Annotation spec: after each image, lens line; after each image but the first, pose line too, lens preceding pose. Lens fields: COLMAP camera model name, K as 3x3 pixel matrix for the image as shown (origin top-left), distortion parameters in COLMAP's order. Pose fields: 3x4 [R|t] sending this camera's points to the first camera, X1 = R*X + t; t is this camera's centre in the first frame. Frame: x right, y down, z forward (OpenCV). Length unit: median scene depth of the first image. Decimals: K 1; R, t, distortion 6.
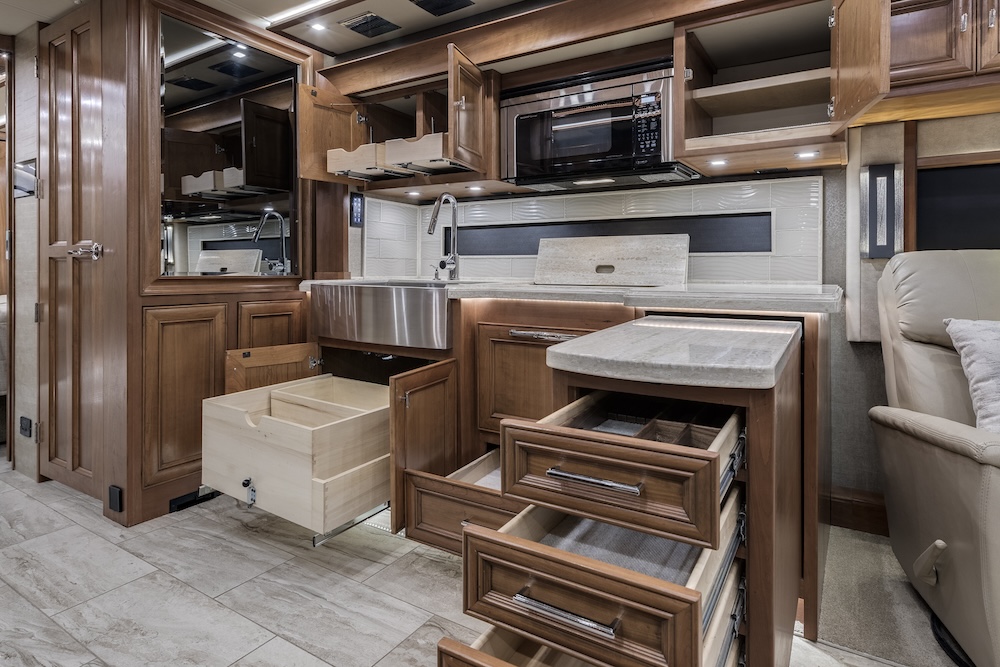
lens RADIAL K [[544.3, 0, 488.5], [0, 544.3, 269.2], [0, 0, 1]] dist [0.003987, -0.009271]
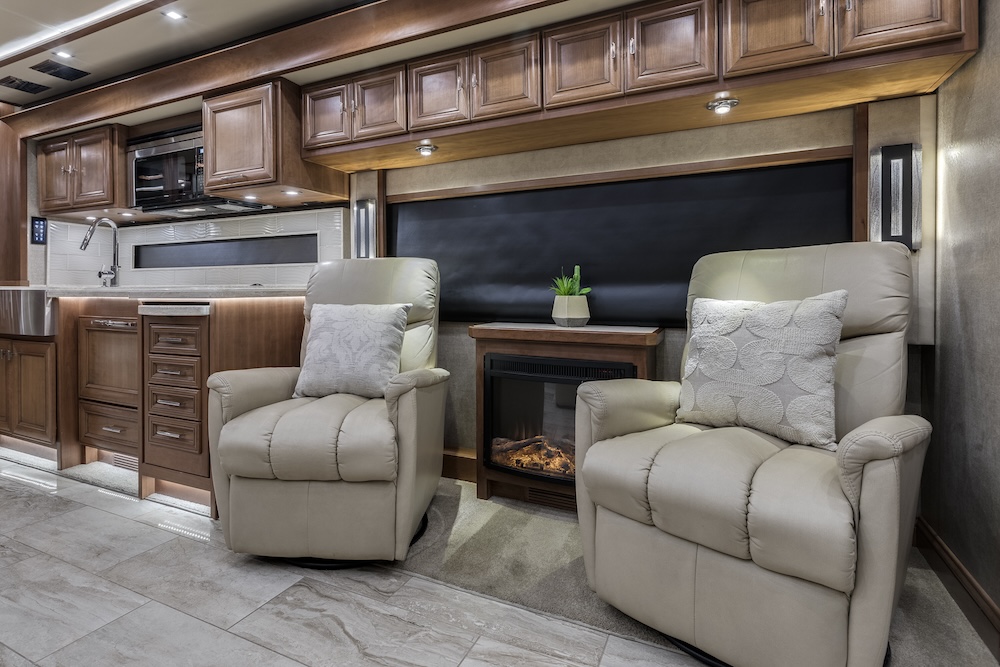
lens RADIAL K [[526.1, 0, 451.9], [0, 526.1, 288.7], [0, 0, 1]] dist [-0.005274, 0.002008]
pose [[0.995856, -0.004393, 0.090835, 0.823303], [0.004777, 0.999981, -0.004009, 0.044637], [-0.090816, 0.004426, 0.995858, -0.379365]]
